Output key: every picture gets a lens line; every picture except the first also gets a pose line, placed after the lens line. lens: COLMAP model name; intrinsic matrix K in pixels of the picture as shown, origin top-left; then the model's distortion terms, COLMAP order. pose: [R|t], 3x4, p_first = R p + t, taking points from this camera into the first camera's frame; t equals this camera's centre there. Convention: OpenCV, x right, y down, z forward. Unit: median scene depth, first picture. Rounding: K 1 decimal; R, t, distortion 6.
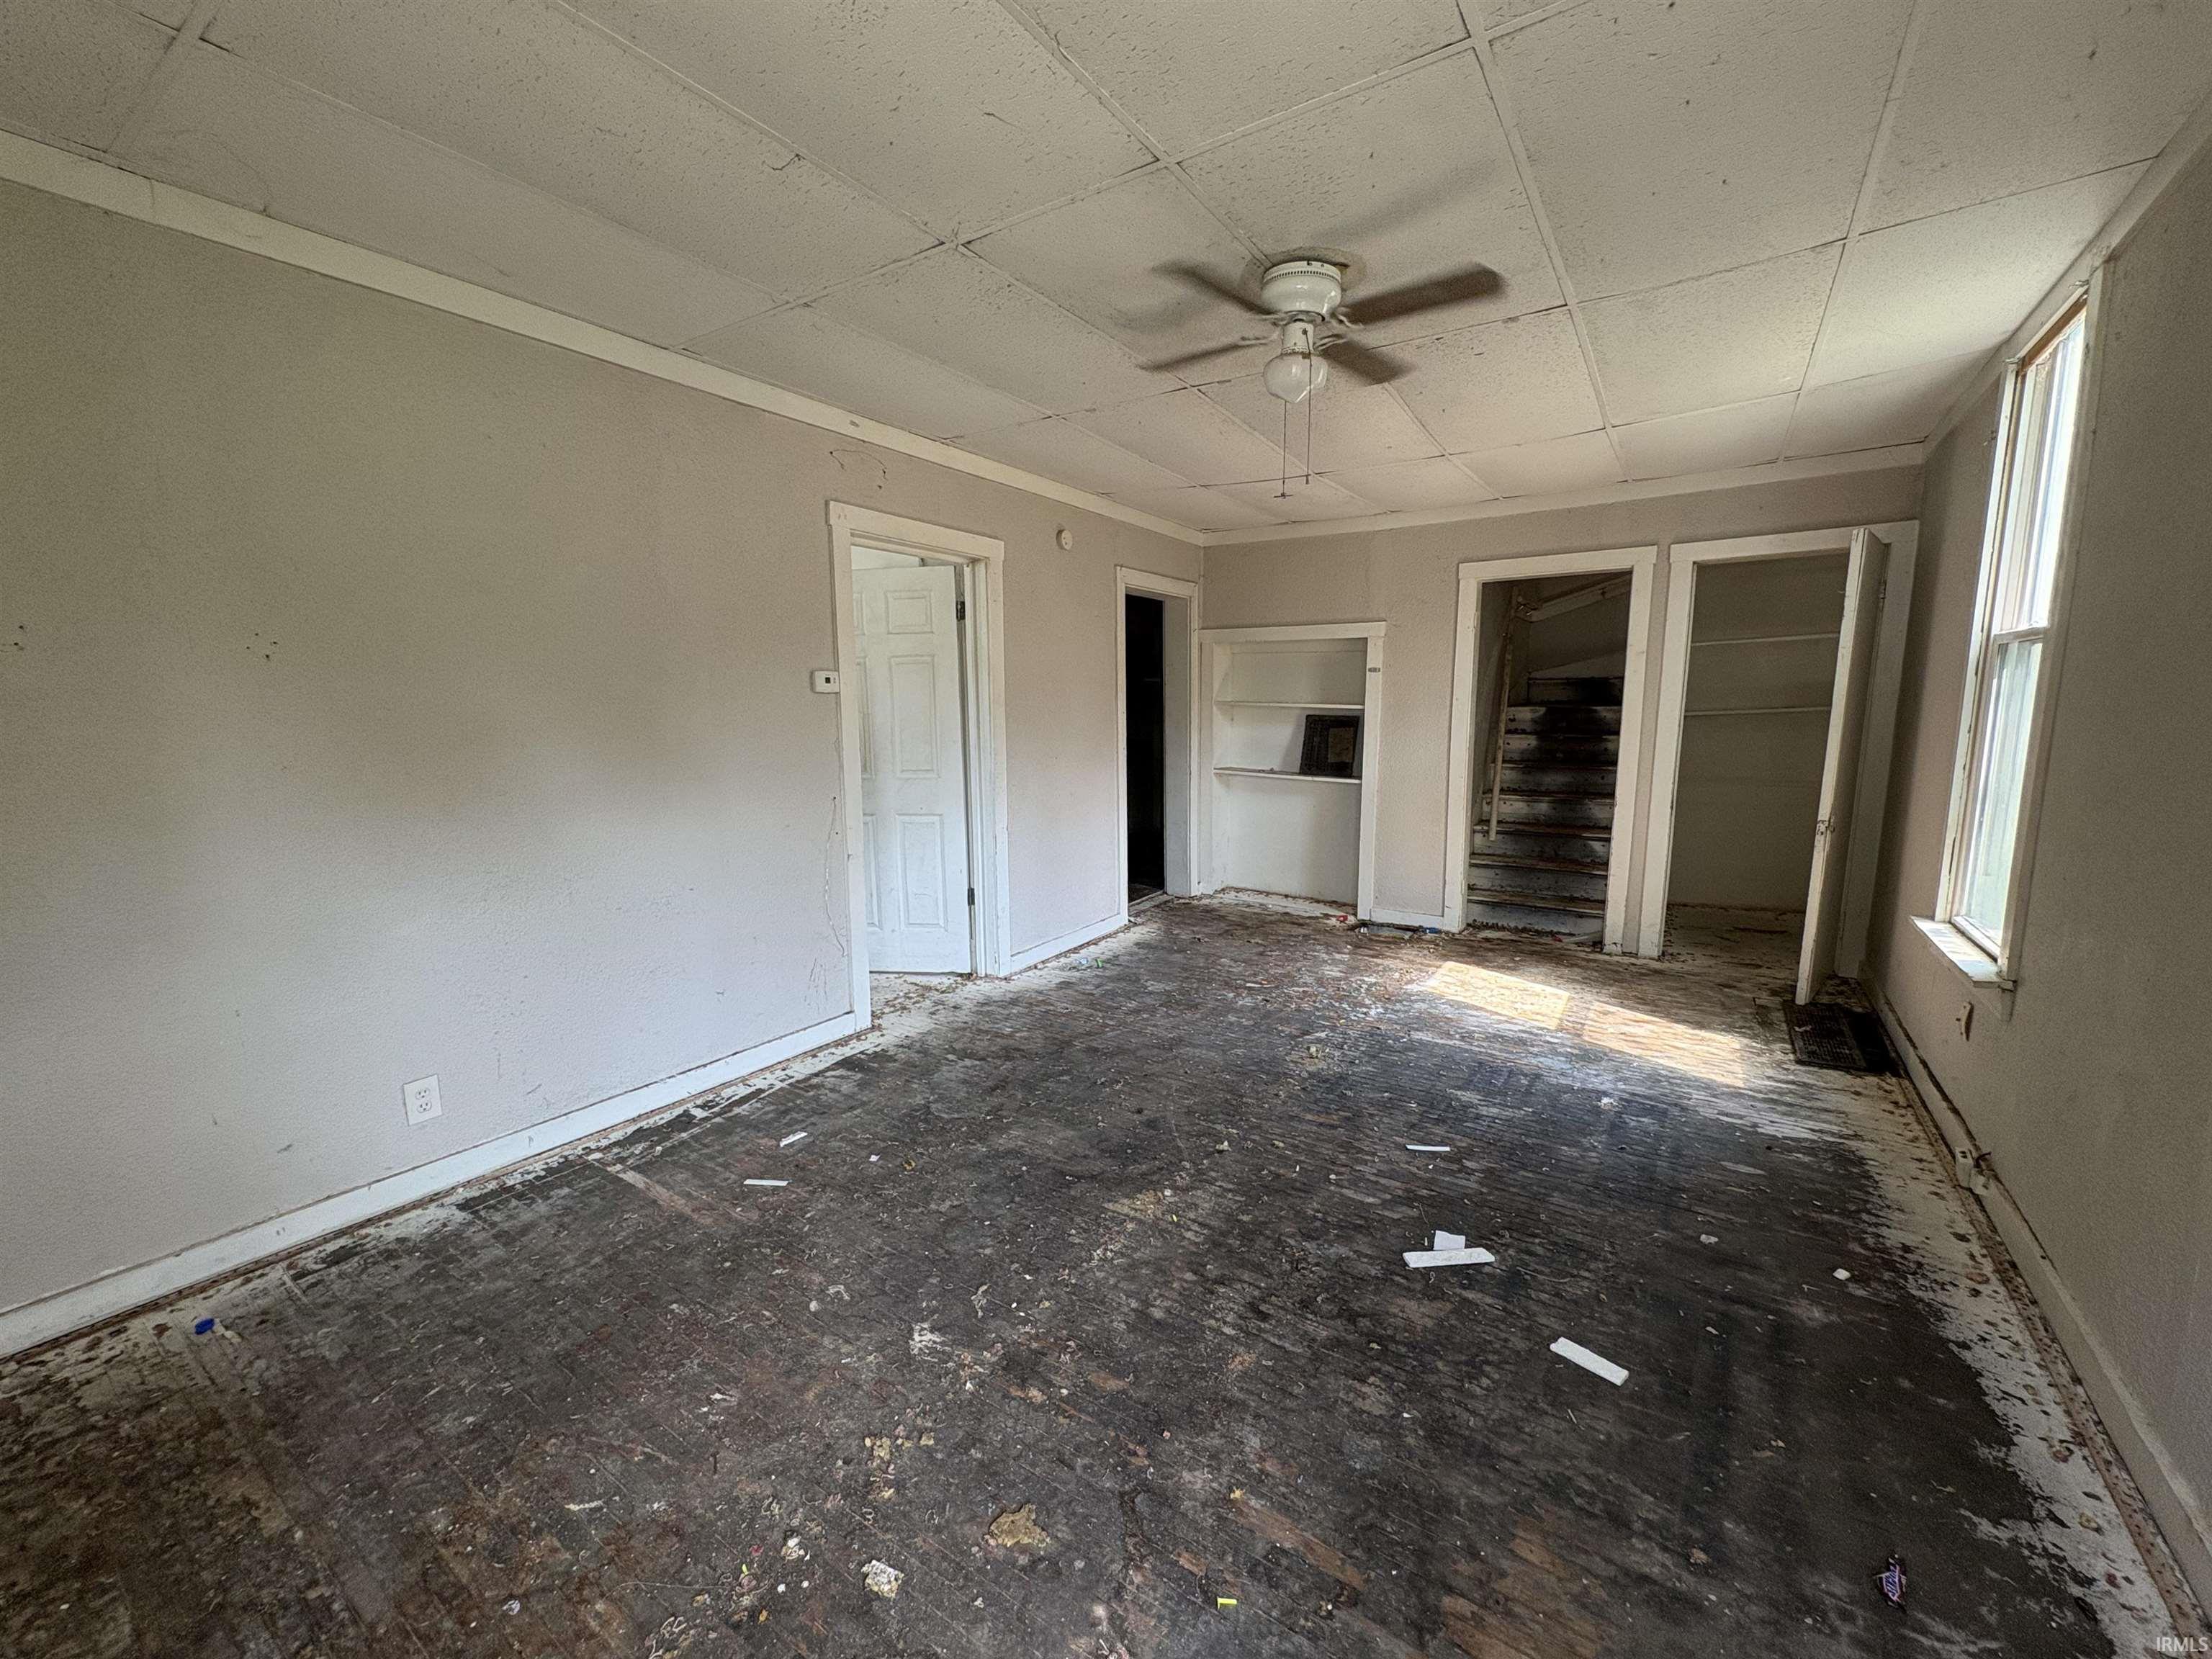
lens RADIAL K [[883.1, 0, 1106.0], [0, 883.1, 829.5], [0, 0, 1]] dist [0.000123, 0.000723]
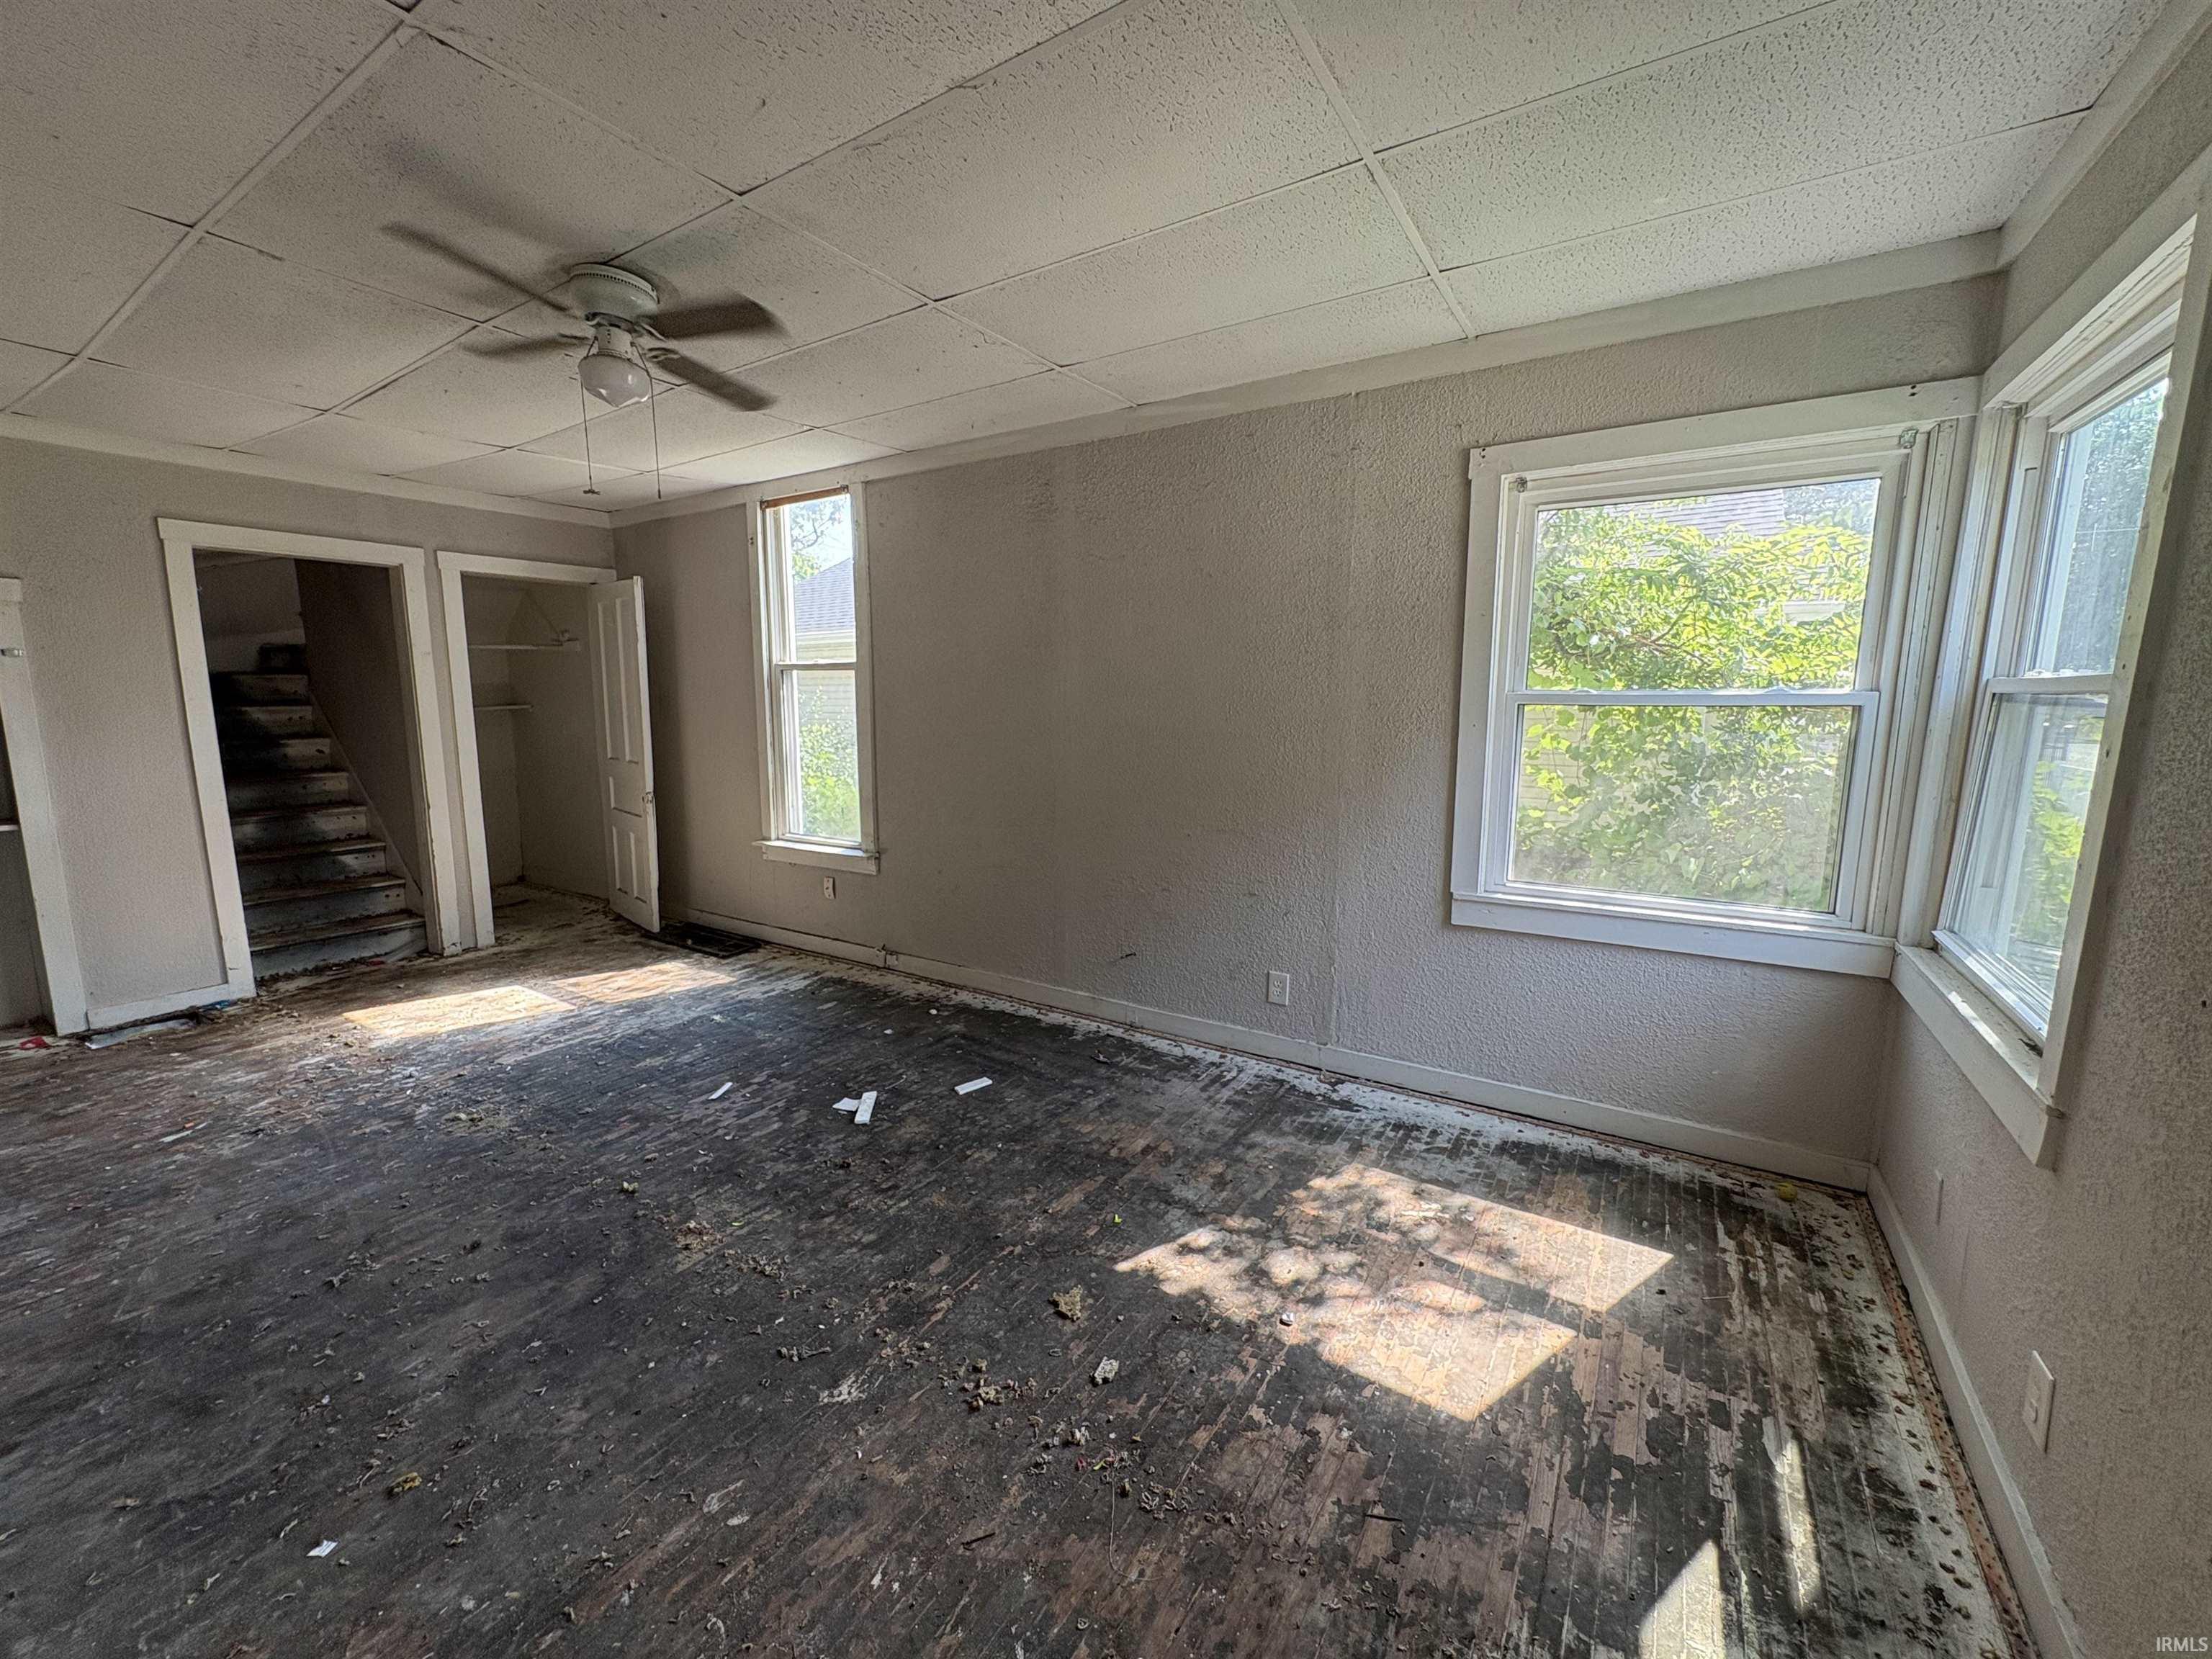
lens RADIAL K [[883.1, 0, 1106.0], [0, 883.1, 829.5], [0, 0, 1]] dist [0.000123, 0.000723]
pose [[-0.026824, -0.143857, 0.989235, -0.530717], [0.139039, 0.979435, 0.146202, -0.053193], [-0.989923, 0.141464, -0.006270, 0.326164]]
